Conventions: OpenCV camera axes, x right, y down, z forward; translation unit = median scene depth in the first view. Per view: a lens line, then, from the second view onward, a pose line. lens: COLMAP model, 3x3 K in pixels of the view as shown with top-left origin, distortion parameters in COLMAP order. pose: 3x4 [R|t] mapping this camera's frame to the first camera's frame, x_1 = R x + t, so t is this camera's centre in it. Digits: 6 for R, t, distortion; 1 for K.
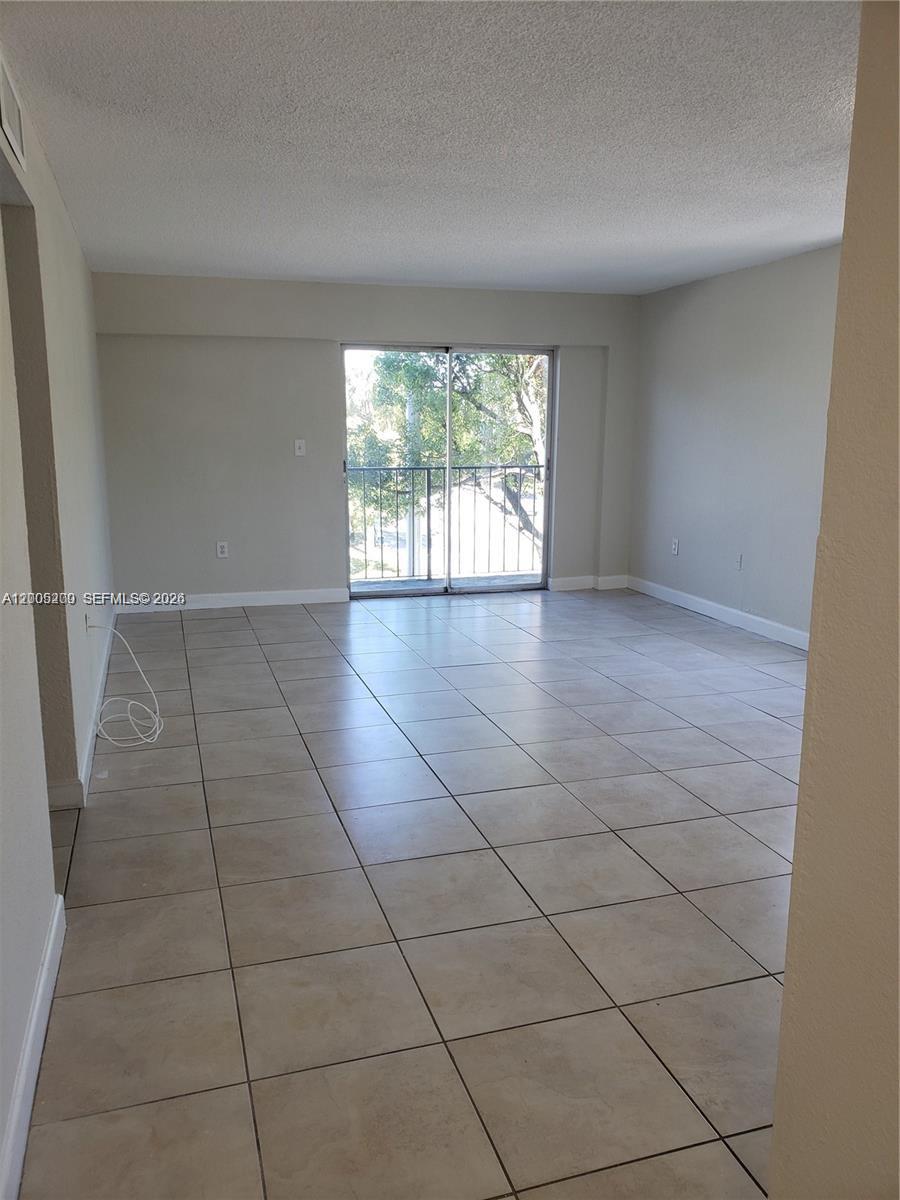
lens RADIAL K [[940.1, 0, 459.7], [0, 940.1, 592.9], [0, 0, 1]] dist [0.020726, 0.002932]
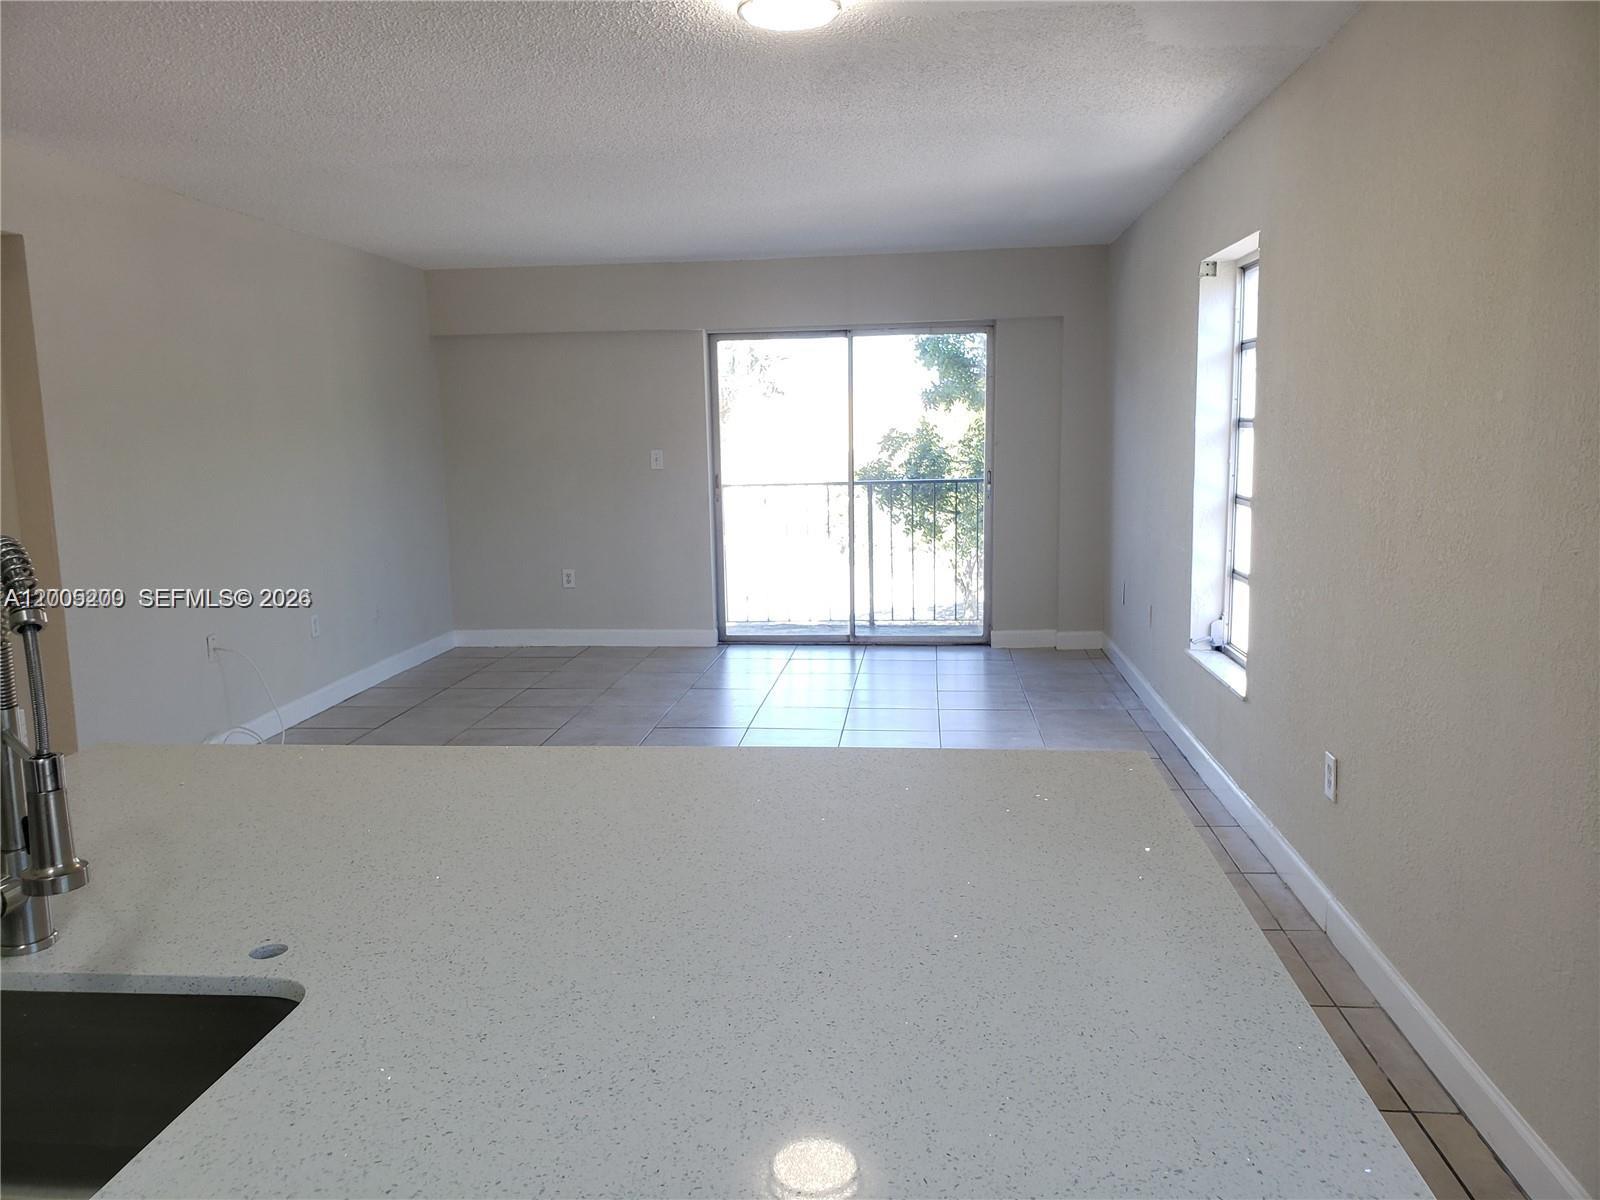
lens RADIAL K [[1253.4, 0, 803.9], [0, 1253.4, 608.7], [0, 0, 1]] dist [0.020726, 0.002932]
pose [[0.913956, 0.039472, -0.403889, 0.368686], [-0.050303, 0.998602, -0.016237, -0.009585], [0.402684, 0.035157, 0.914664, 0.036784]]
